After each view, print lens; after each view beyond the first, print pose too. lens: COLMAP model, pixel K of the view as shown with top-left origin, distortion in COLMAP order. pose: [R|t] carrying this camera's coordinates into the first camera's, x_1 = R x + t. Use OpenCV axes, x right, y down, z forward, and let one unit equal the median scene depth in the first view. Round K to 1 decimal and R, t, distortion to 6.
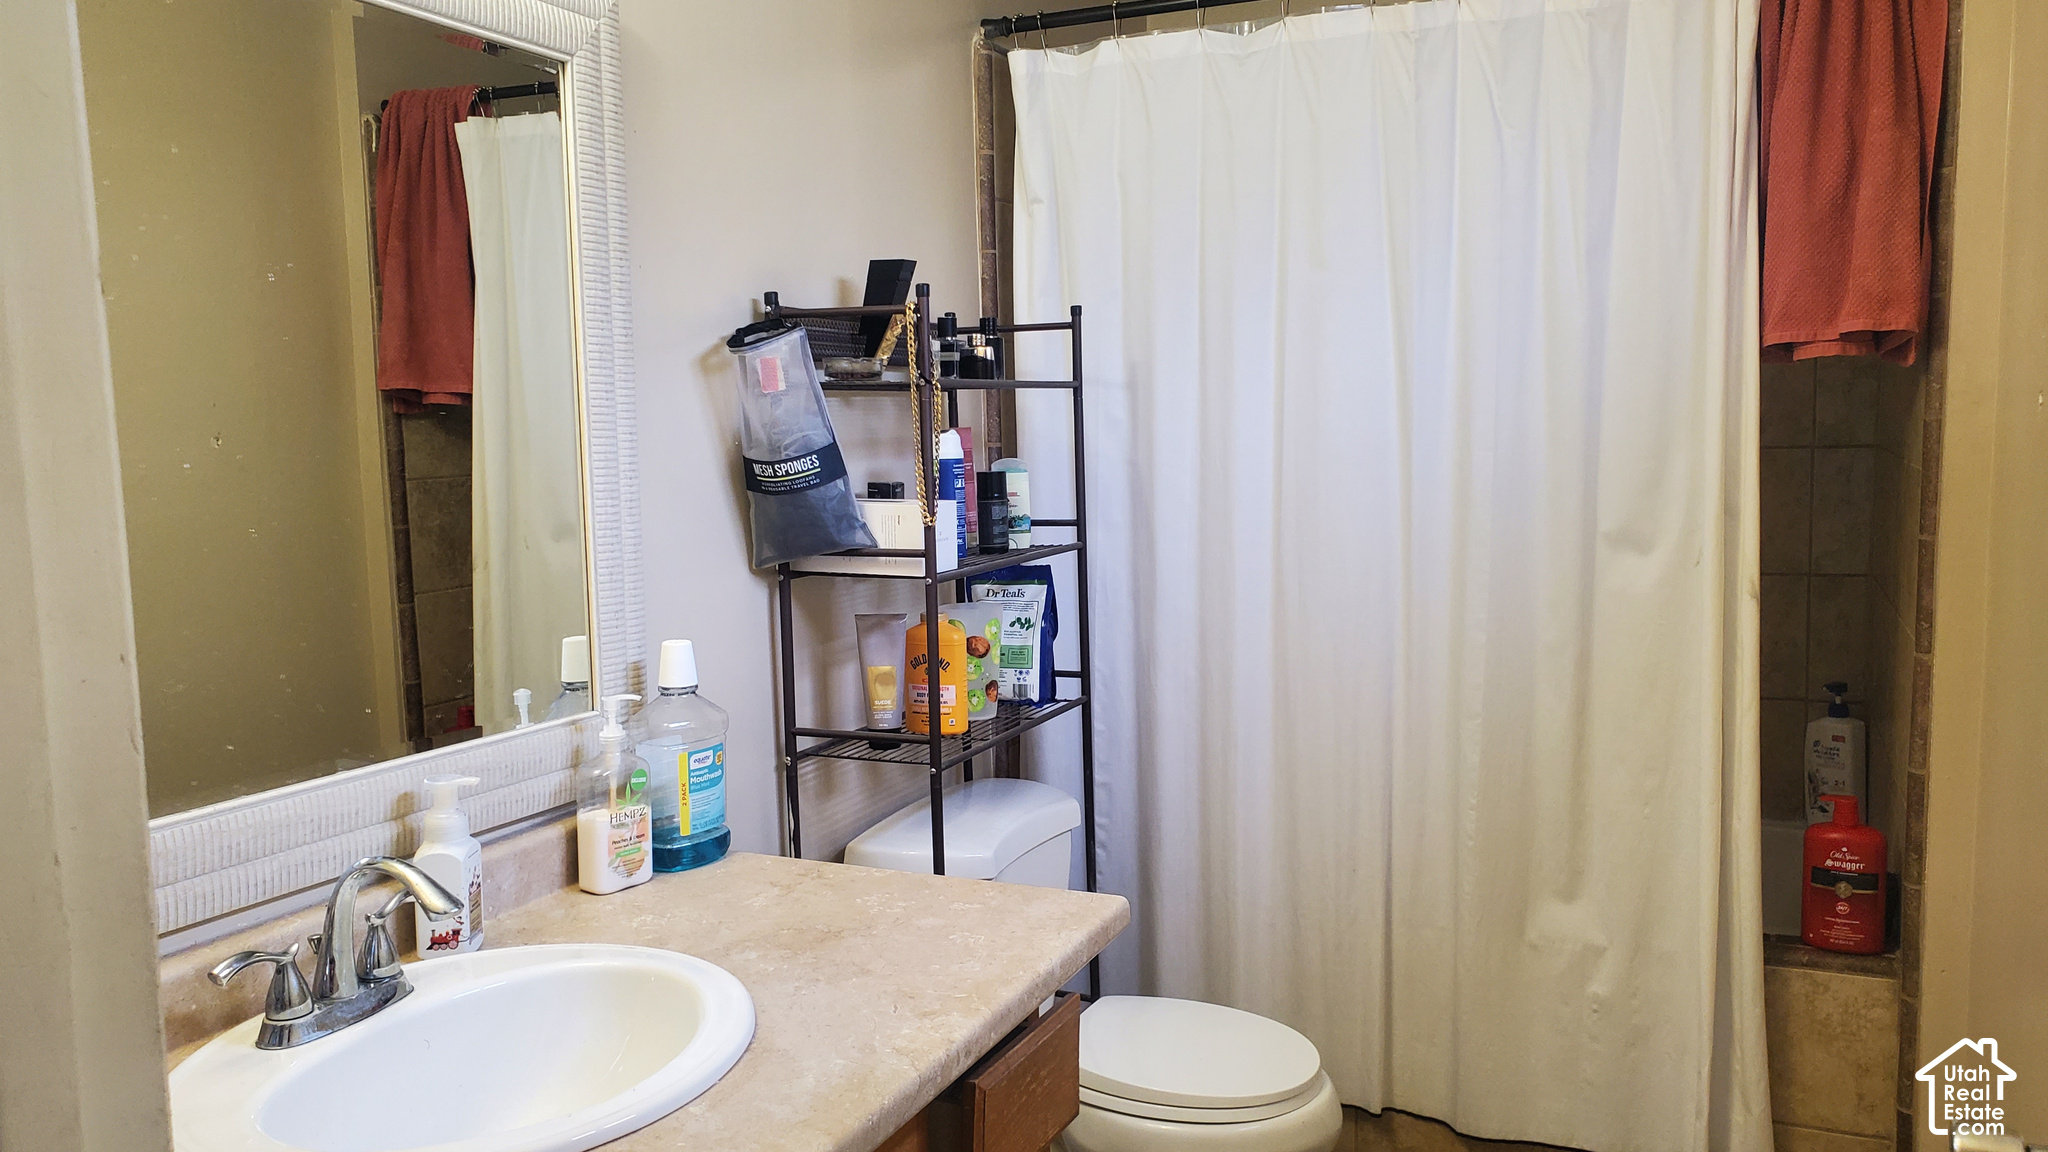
lens RADIAL K [[1543.6, 0, 1087.8], [0, 1543.6, 579.0], [0, 0, 1]] dist [0.143879, -0.143992]
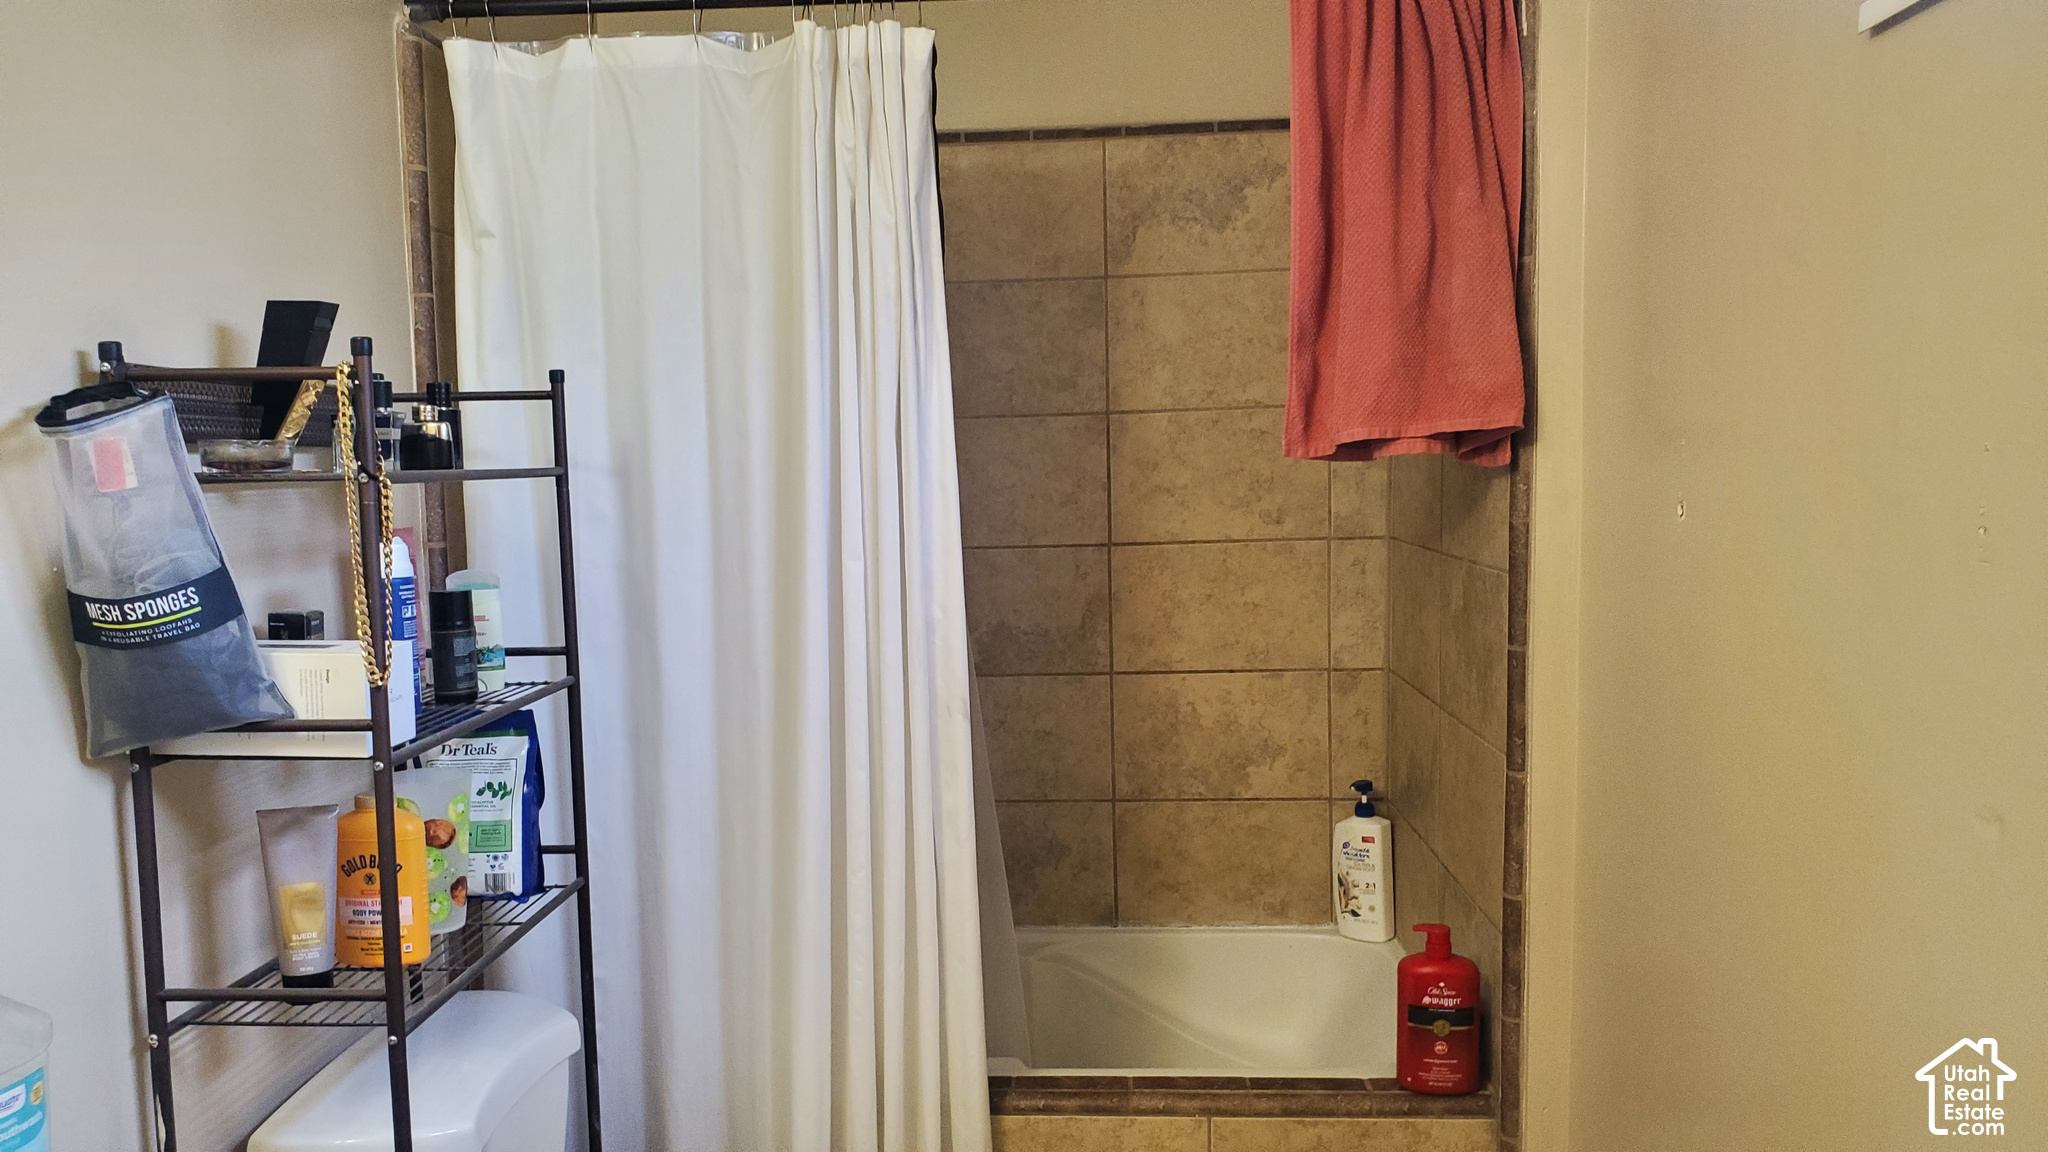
lens RADIAL K [[1569.1, 0, 1007.6], [0, 1569.1, 621.0], [0, 0, 1]] dist [0.023090, 0.012370]
pose [[0.947087, -0.025440, 0.319967, -0.055281], [0.029826, 0.999516, -0.008814, -0.043981], [-0.319588, 0.017891, 0.947388, 0.221538]]
